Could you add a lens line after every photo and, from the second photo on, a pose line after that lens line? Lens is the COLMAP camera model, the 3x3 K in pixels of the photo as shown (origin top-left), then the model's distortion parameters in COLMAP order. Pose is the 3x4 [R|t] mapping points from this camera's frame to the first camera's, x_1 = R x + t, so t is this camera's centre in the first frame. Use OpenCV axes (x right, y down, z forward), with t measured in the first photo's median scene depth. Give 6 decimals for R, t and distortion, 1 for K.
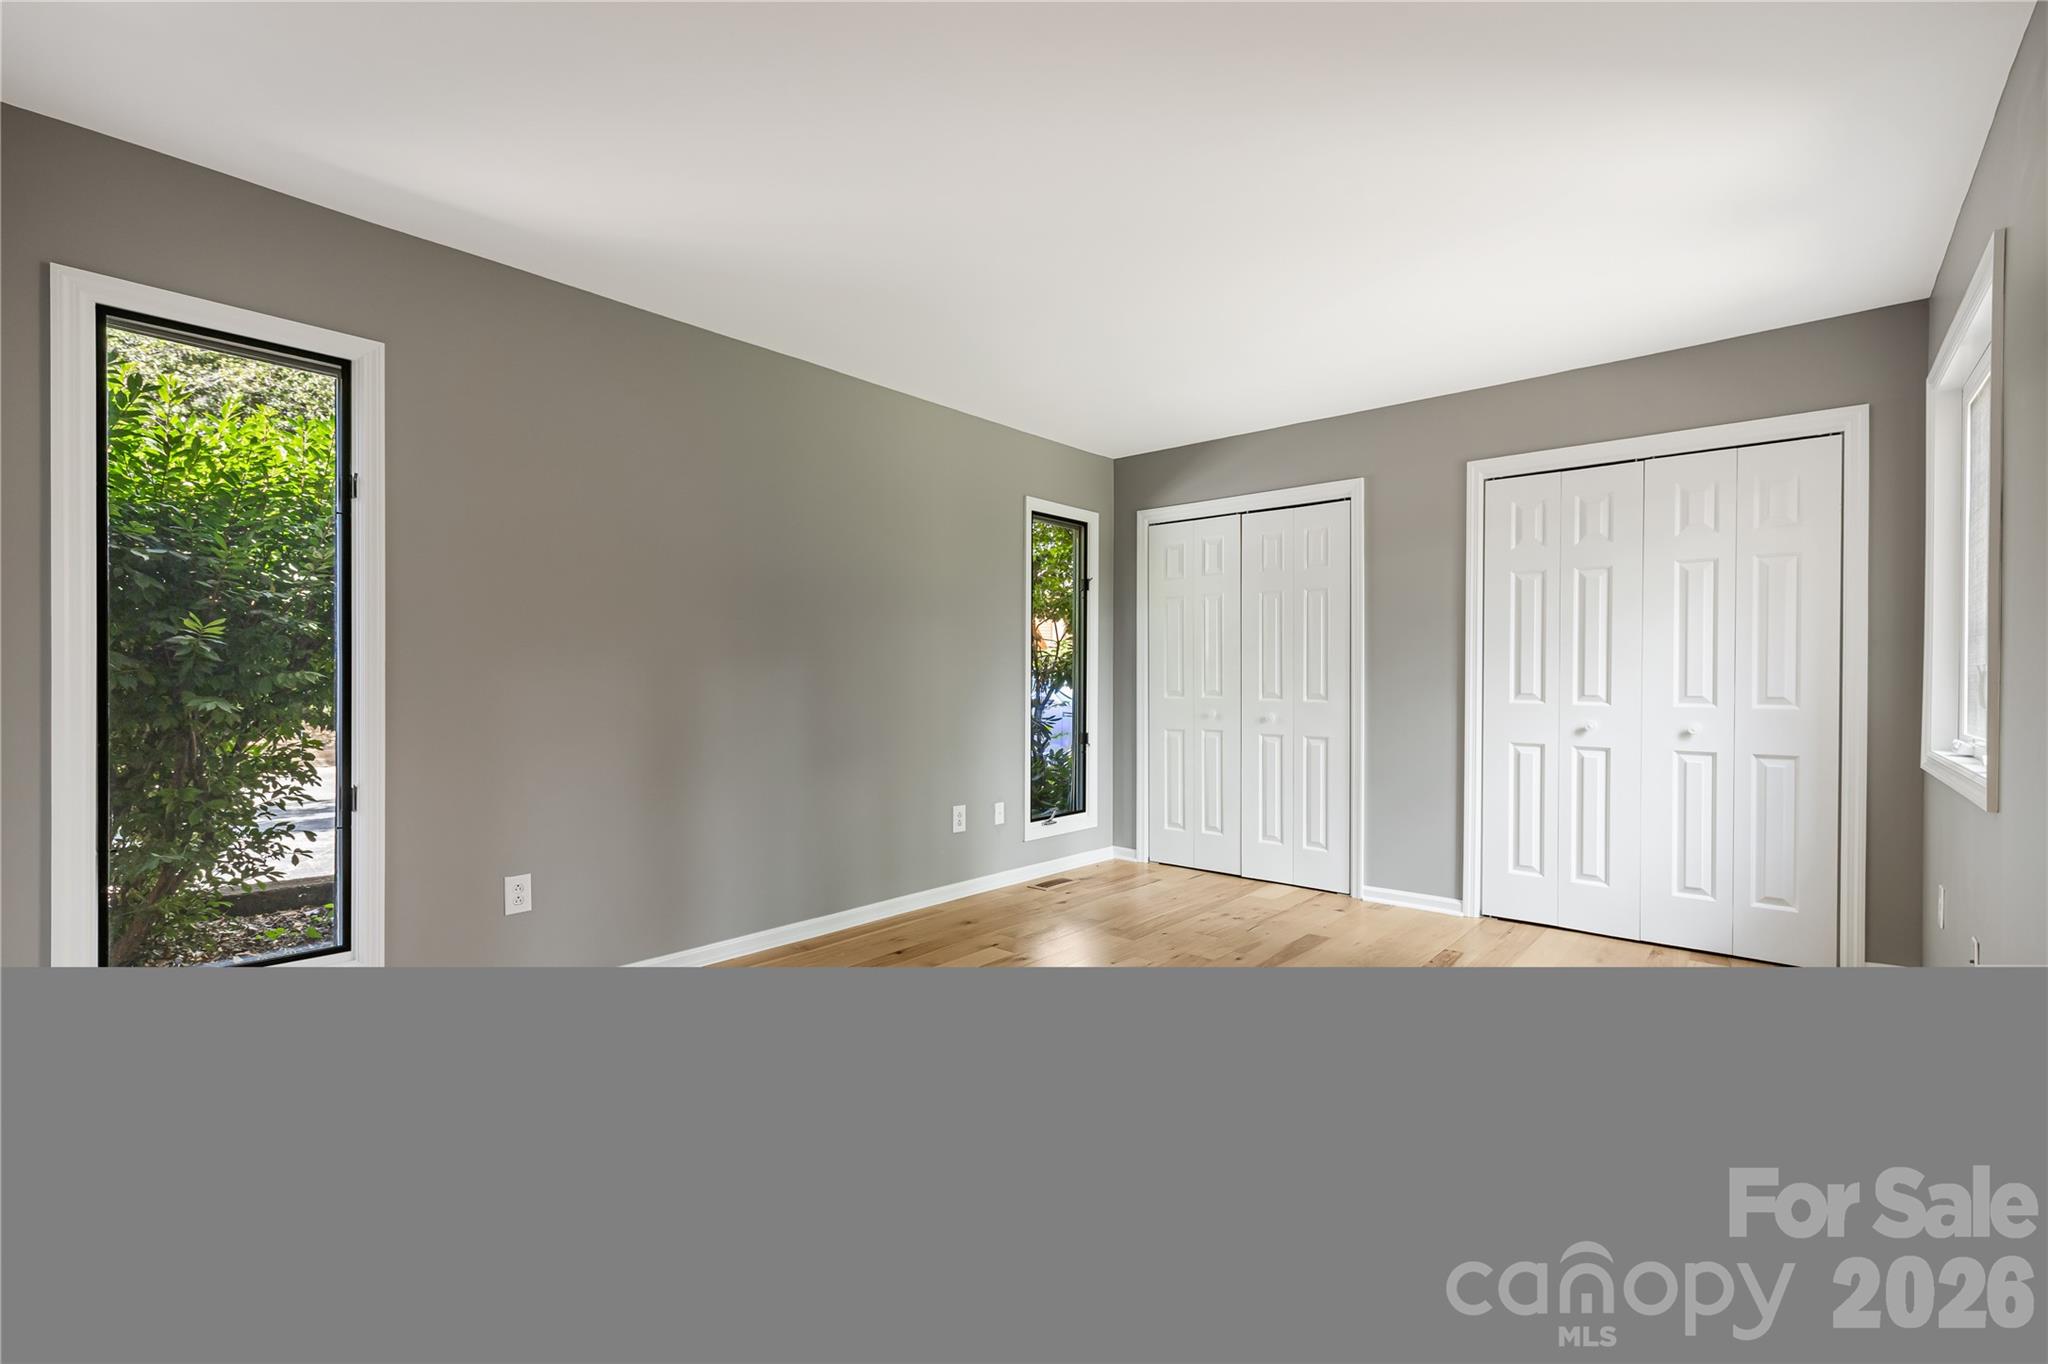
lens RADIAL K [[879.5, 0, 1025.4], [0, 879.5, 680.1], [0, 0, 1]] dist [0.002507, 0.000327]
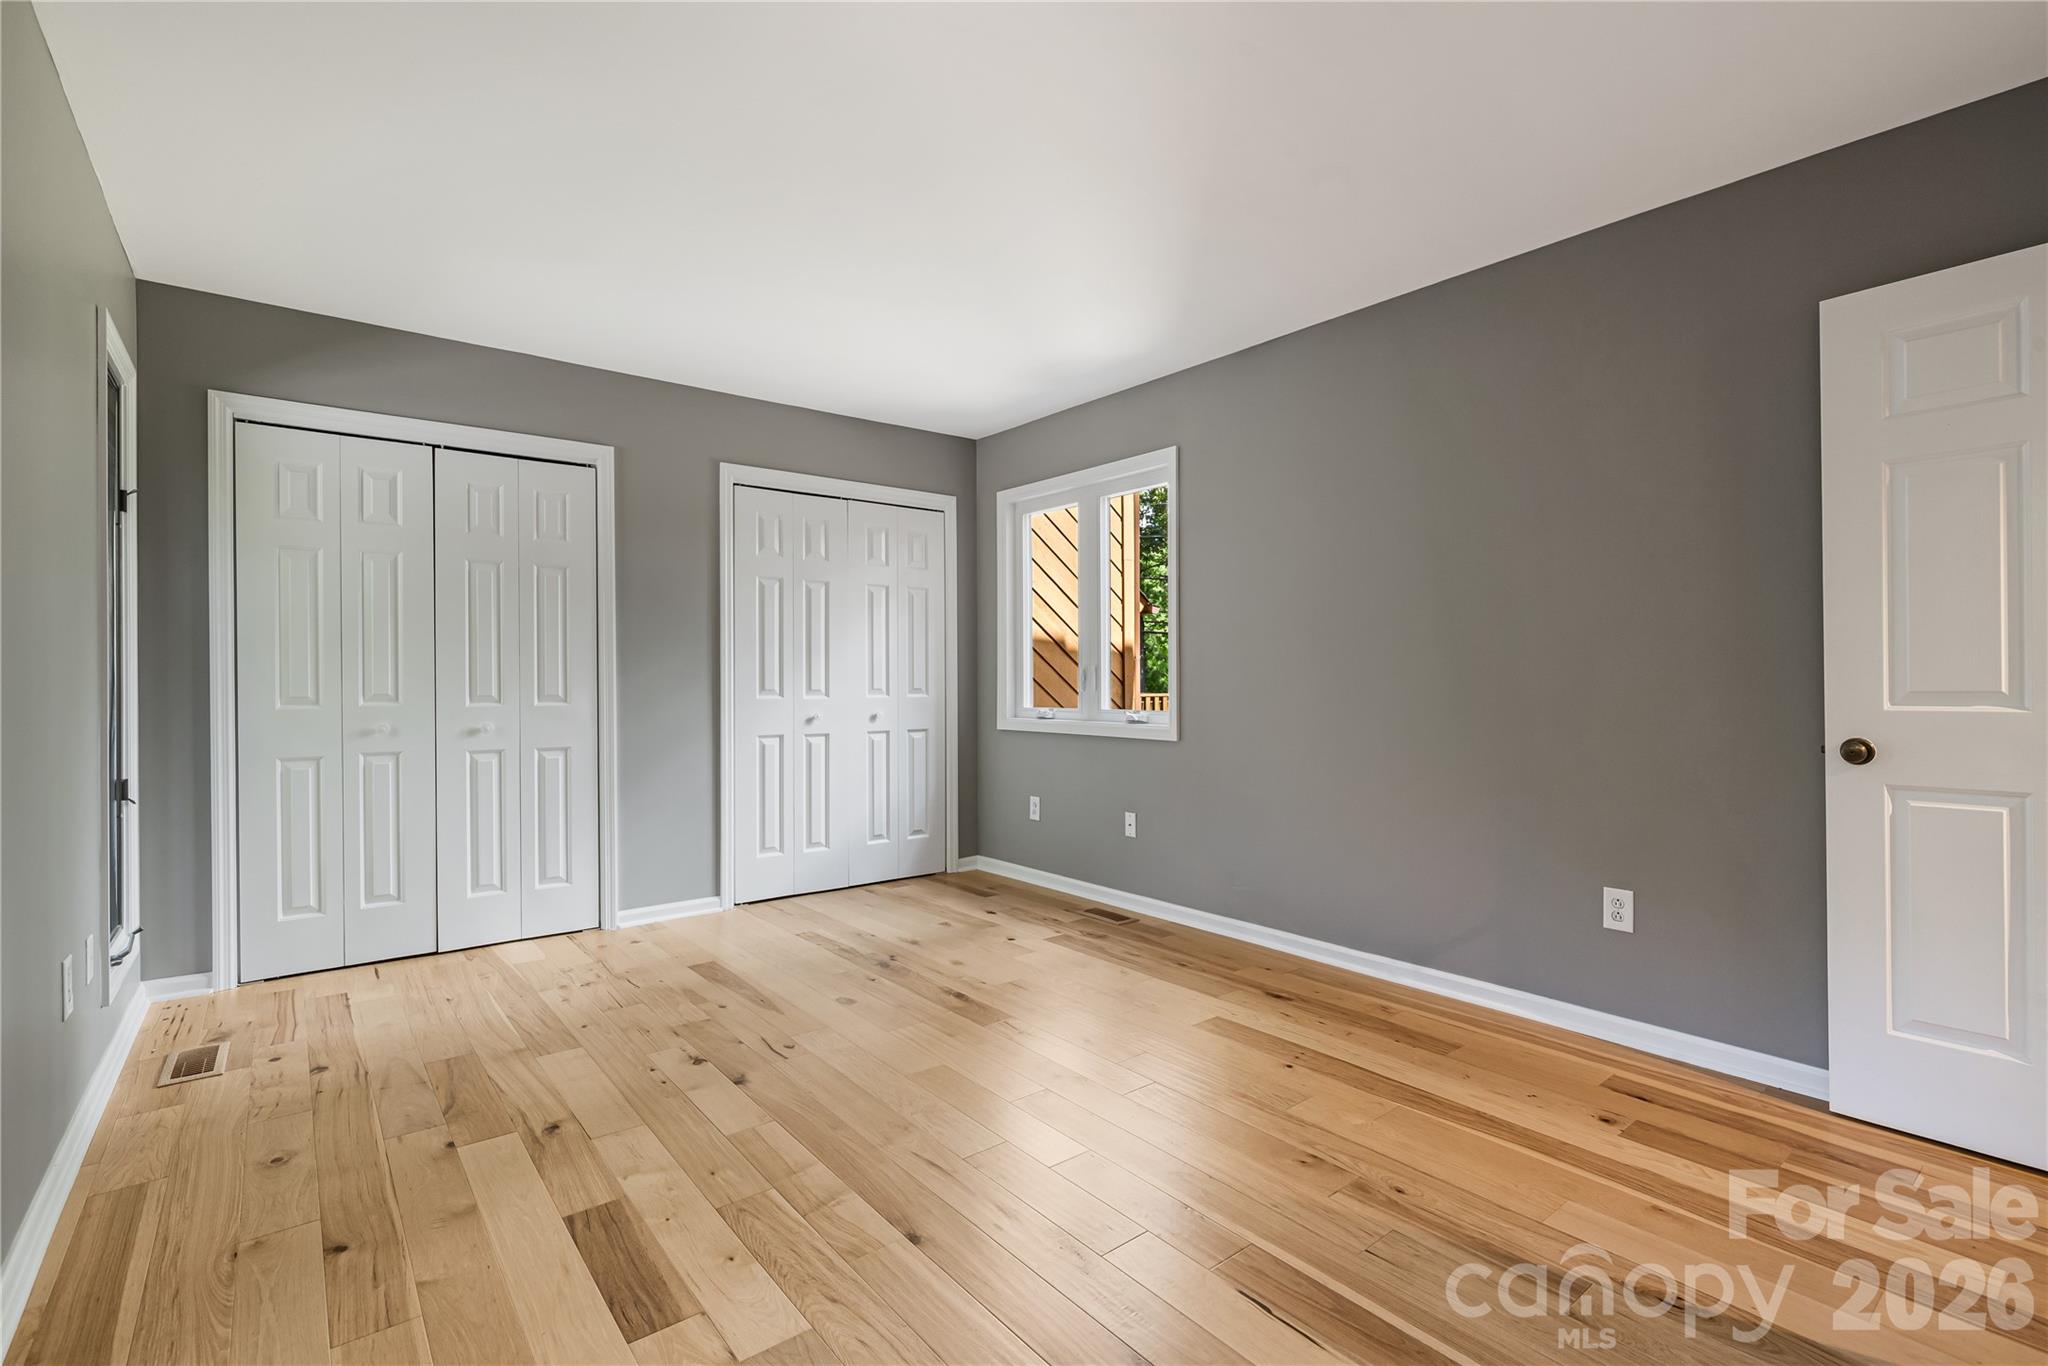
lens RADIAL K [[930.2, 0, 1021.4], [0, 930.2, 678.8], [0, 0, 1]] dist [-0.007023, -0.000213]
pose [[0.181000, -0.002662, 0.983479, -0.491642], [0.006966, 0.999975, 0.001424, 0.002792], [-0.983458, 0.006594, 0.181014, 0.471275]]
